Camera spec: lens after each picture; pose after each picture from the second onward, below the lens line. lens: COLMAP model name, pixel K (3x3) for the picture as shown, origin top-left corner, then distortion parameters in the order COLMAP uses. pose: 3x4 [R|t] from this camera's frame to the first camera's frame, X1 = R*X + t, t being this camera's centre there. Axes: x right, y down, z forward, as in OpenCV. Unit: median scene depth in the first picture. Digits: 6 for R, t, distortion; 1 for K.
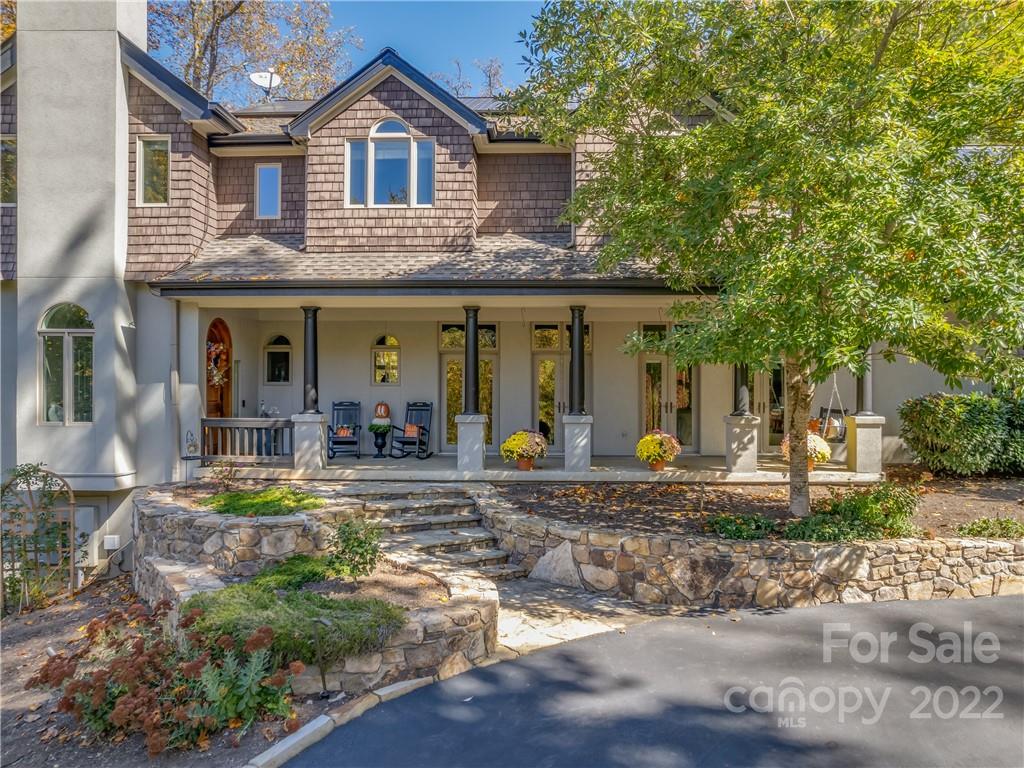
lens RADIAL K [[772.6, 0, 511.9], [0, 772.6, 386.8], [0, 0, 1]] dist [-0.008367, -0.002505]
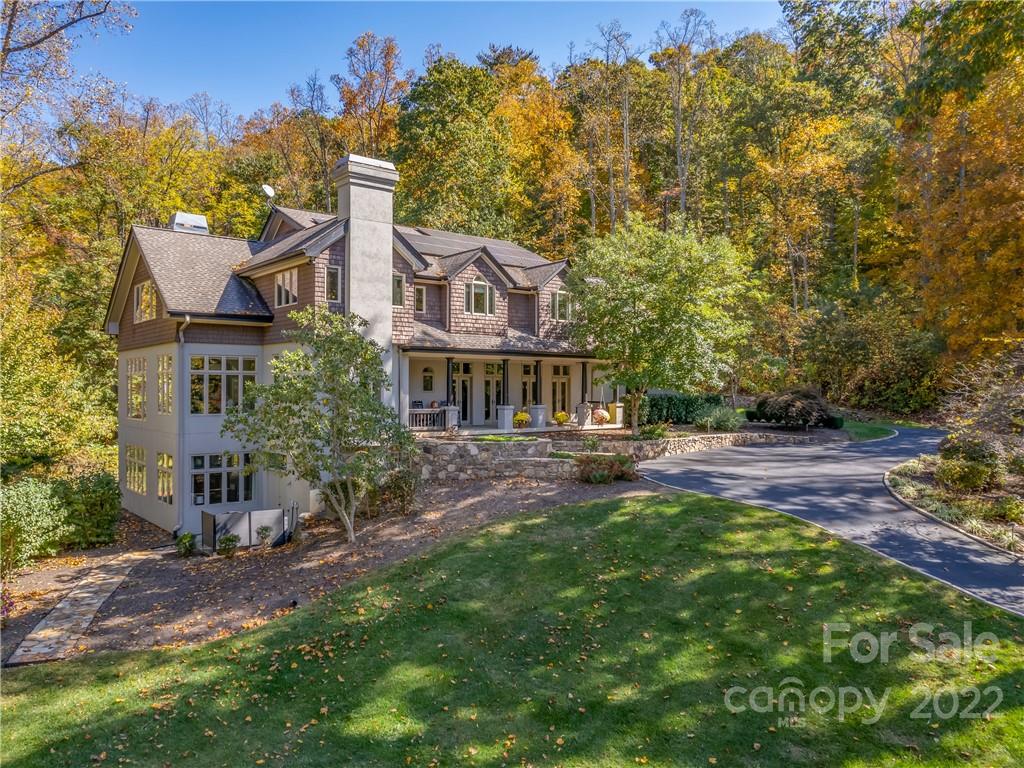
lens RADIAL K [[772.6, 0, 512.2], [0, 772.6, 385.5], [0, 0, 1]] dist [-0.008367, -0.002505]
pose [[0.731884, 0.005689, 0.681405, -1.629784], [-0.000664, 0.999971, -0.007635, -0.008310], [-0.681428, 0.005136, 0.731867, -0.720235]]
